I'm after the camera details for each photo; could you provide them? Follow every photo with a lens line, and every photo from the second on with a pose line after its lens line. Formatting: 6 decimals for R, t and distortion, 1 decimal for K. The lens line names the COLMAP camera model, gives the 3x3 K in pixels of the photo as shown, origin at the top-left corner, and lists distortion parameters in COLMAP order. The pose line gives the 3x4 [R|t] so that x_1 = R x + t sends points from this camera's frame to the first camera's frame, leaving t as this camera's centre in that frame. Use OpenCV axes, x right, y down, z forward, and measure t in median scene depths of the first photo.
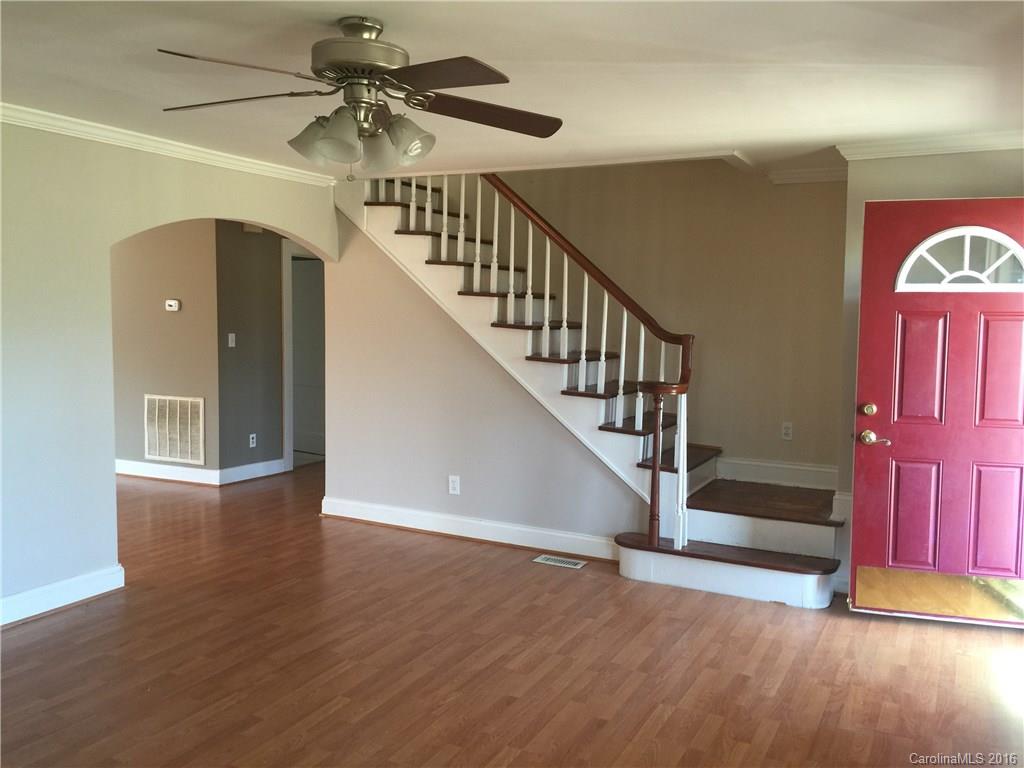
lens RADIAL K [[850.4, 0, 512.0], [0, 850.4, 384.0], [0, 0, 1]] dist [0.009203, 0.001712]
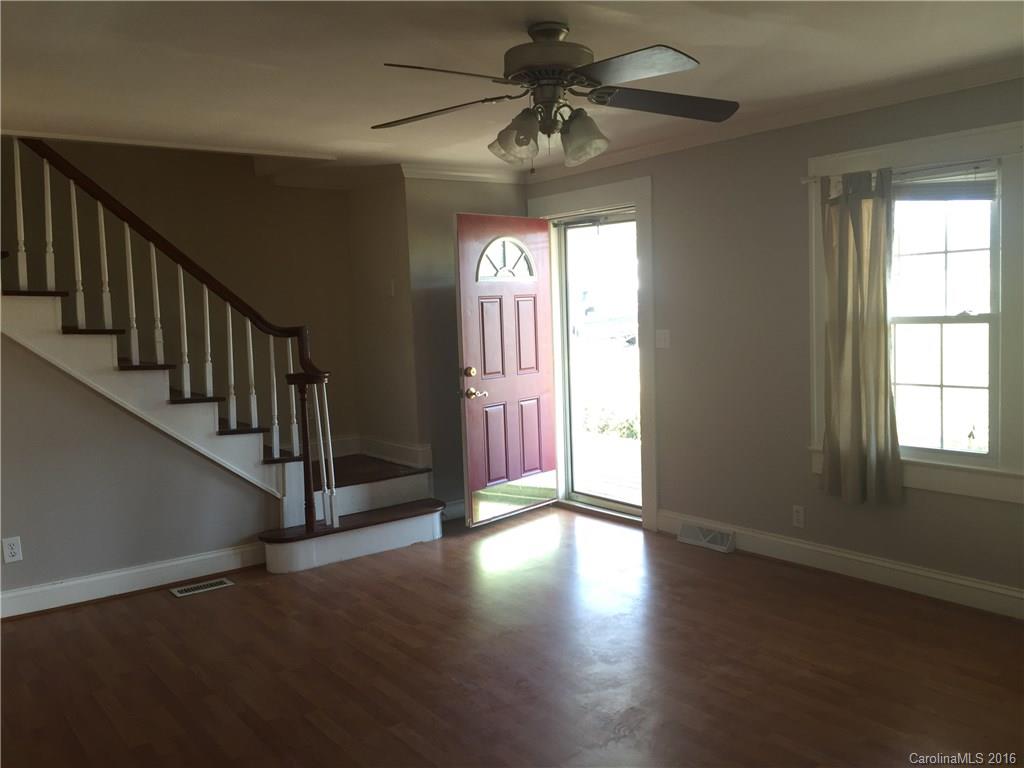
lens RADIAL K [[866.1, 0, 512.0], [0, 866.1, 384.0], [0, 0, 1]] dist [-0.001261, -0.005532]
pose [[0.418210, -0.113655, 0.901212, -0.628593], [0.115927, 0.990706, 0.071145, -0.032548], [-0.900922, 0.074721, 0.427499, 0.307359]]
